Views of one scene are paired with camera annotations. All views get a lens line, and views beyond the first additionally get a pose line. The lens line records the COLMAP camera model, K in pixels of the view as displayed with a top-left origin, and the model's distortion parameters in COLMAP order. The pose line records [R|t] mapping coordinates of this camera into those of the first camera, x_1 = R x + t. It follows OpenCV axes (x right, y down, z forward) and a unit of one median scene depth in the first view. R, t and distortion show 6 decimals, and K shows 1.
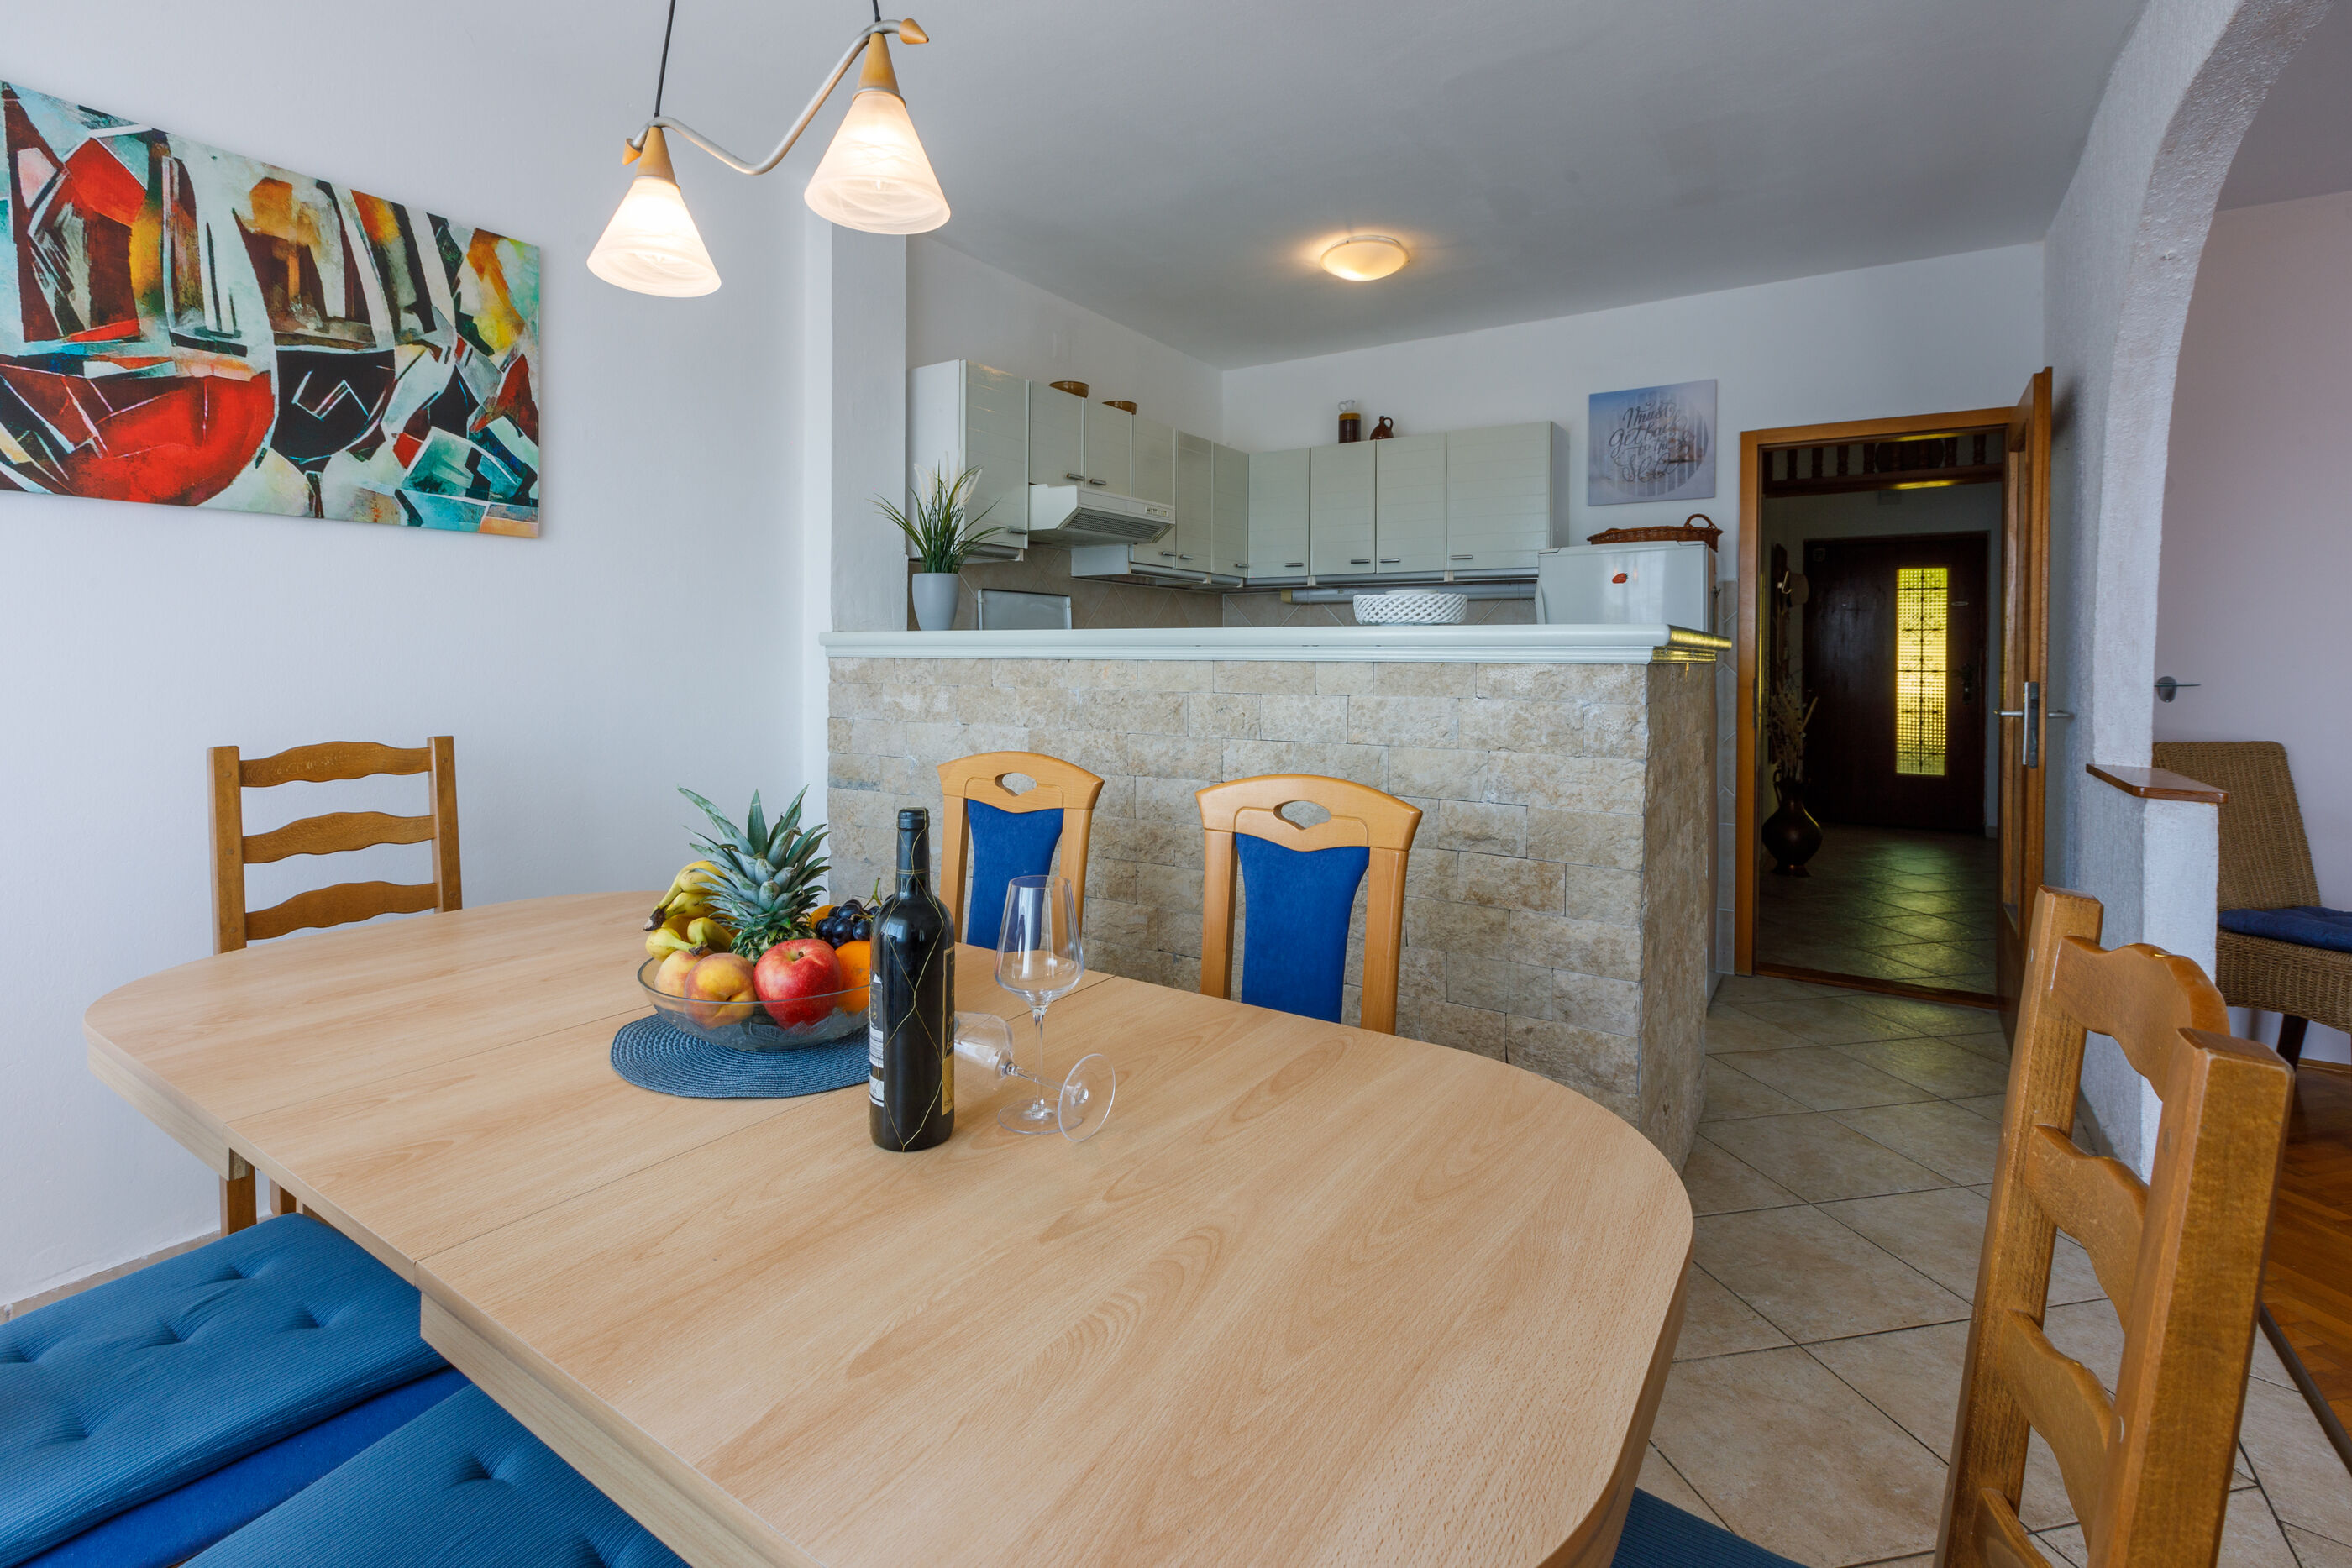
lens RADIAL K [[1073.4, 0, 1136.8], [0, 1073.4, 665.7], [0, 0, 1]] dist [-0.002228, 0.000233]
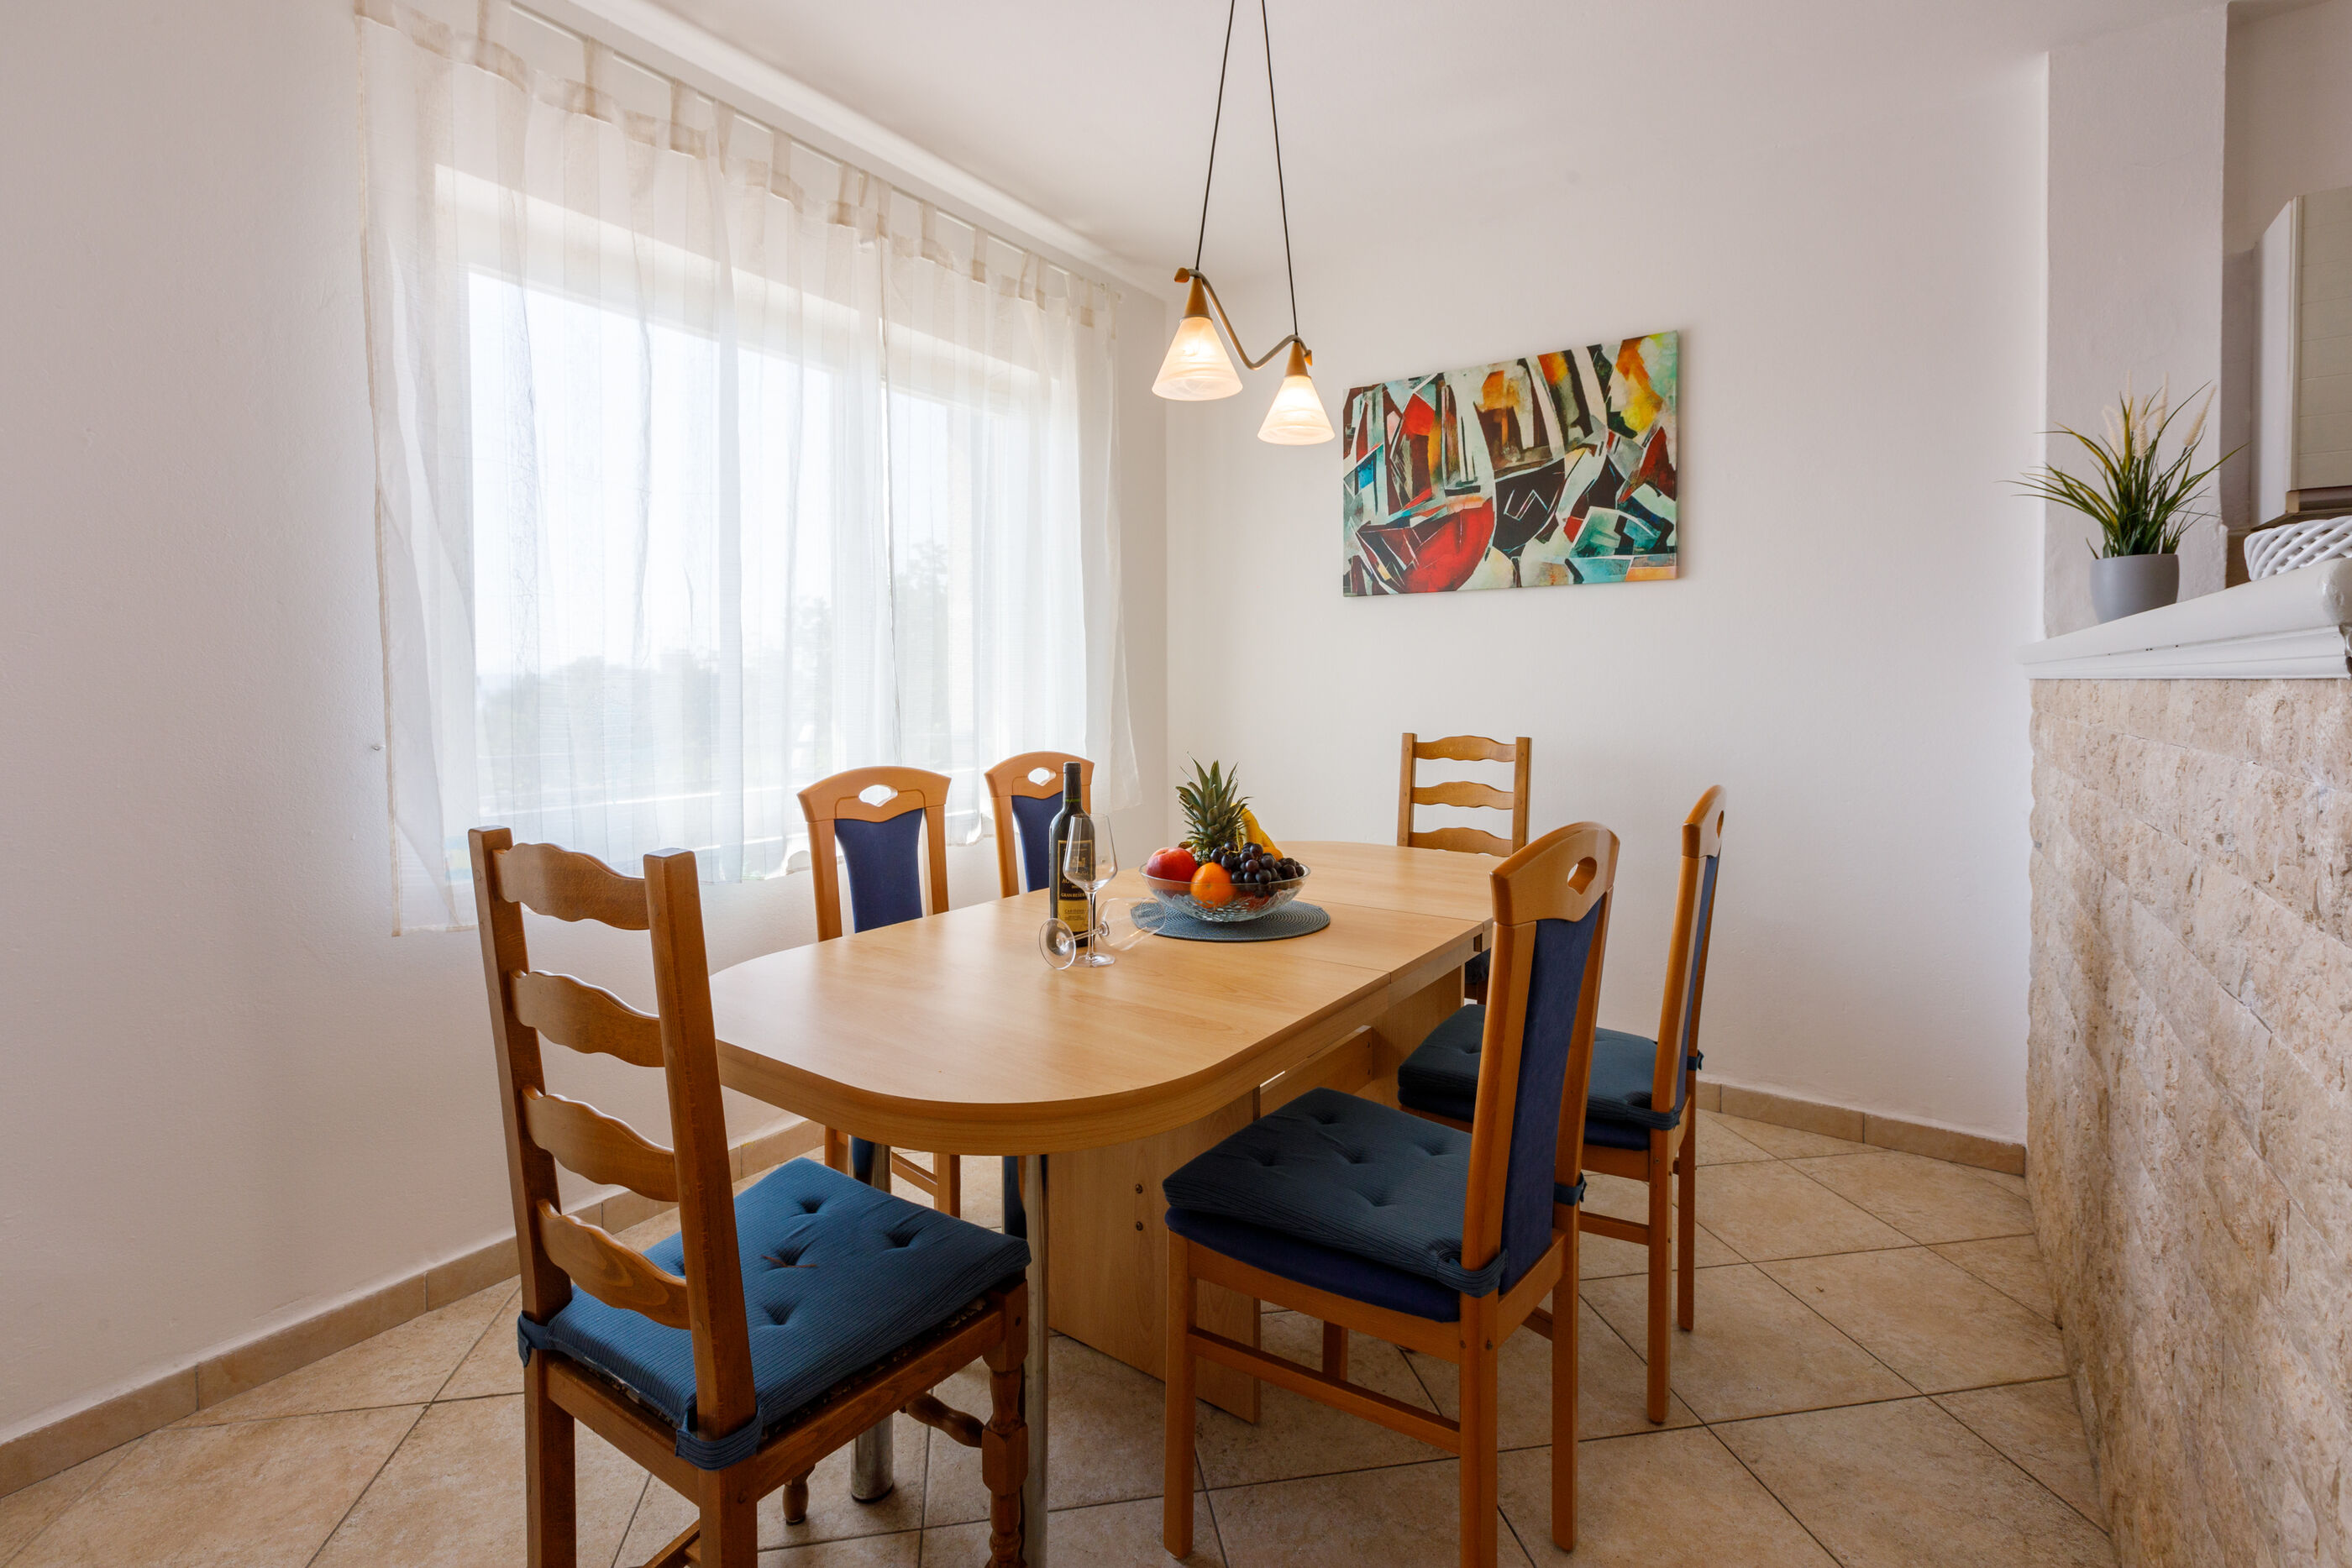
lens RADIAL K [[1073.4, 0, 1162.9], [0, 1073.4, 707.3], [0, 0, 1]] dist [-0.002228, 0.000233]
pose [[-0.018638, 0.014897, -0.999715, 0.687630], [-0.005748, 0.999871, 0.015007, 0.008229], [0.999810, 0.006026, -0.018550, 0.502042]]
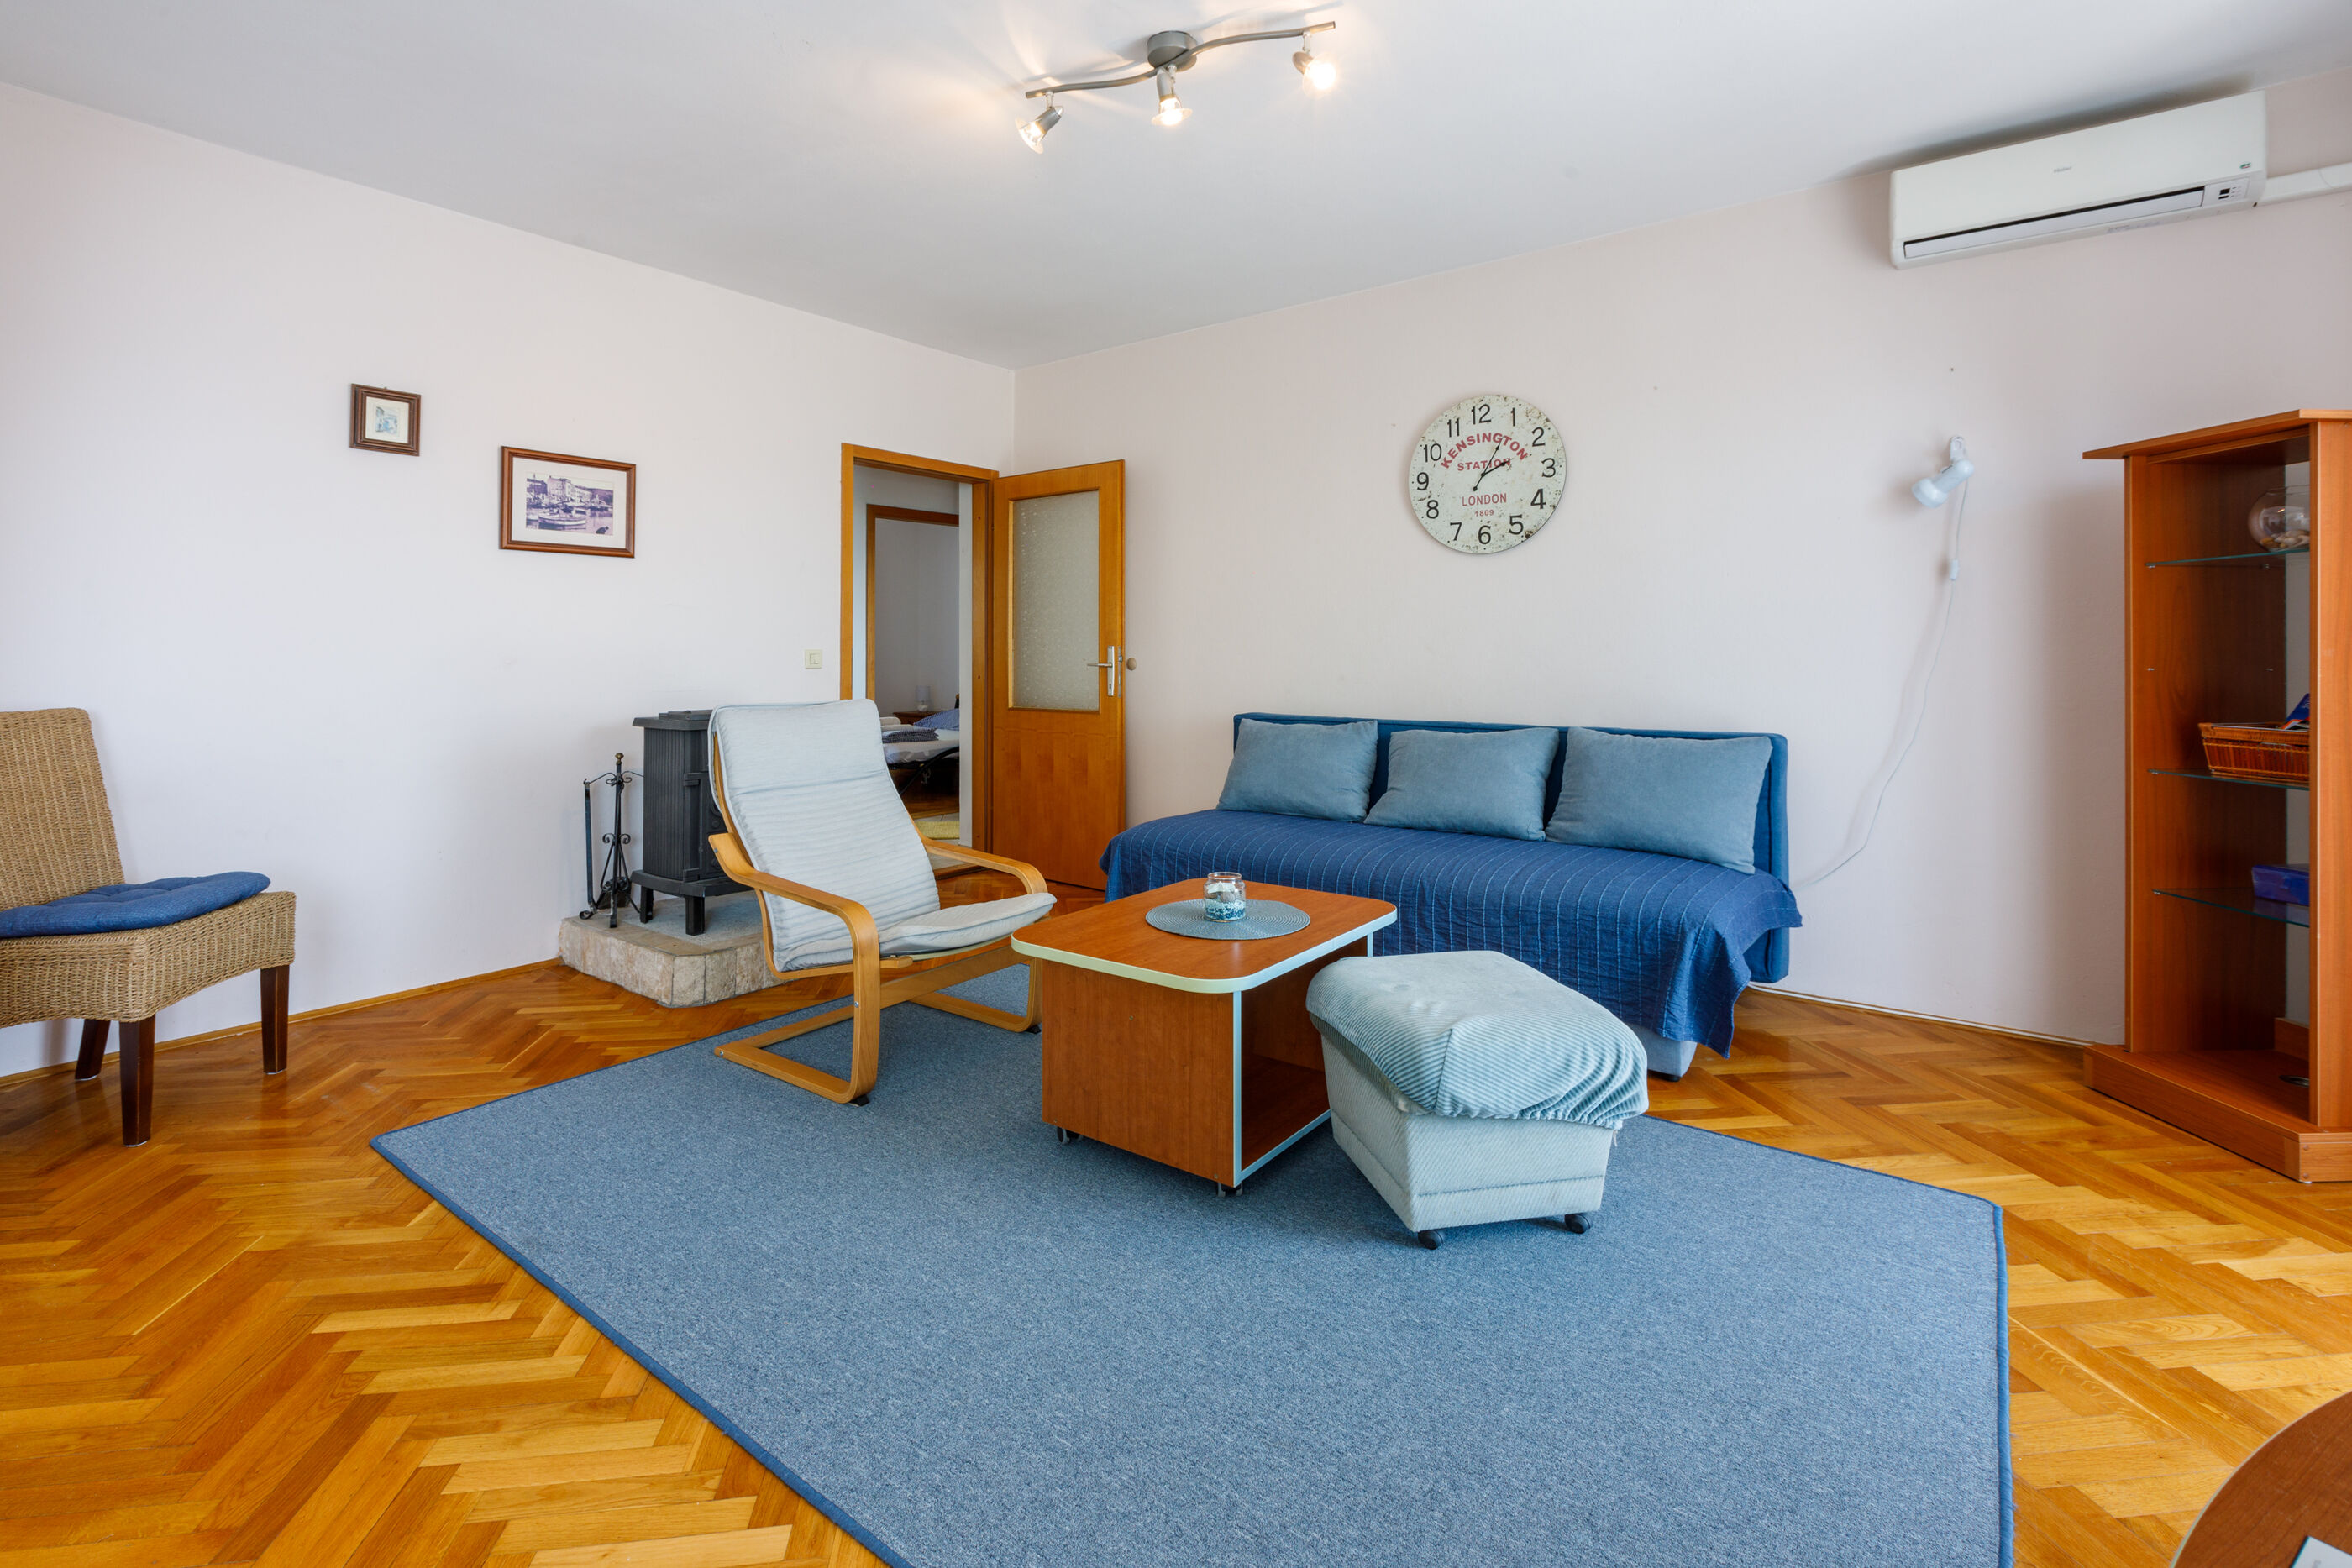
lens RADIAL K [[1073.4, 0, 1169.2], [0, 1073.4, 646.8], [0, 0, 1]] dist [-0.002228, 0.000233]
pose [[0.076618, -0.000759, 0.997060, 0.341853], [0.011869, 0.999930, -0.000151, 0.043071], [-0.996990, 0.011846, 0.076622, 0.042794]]
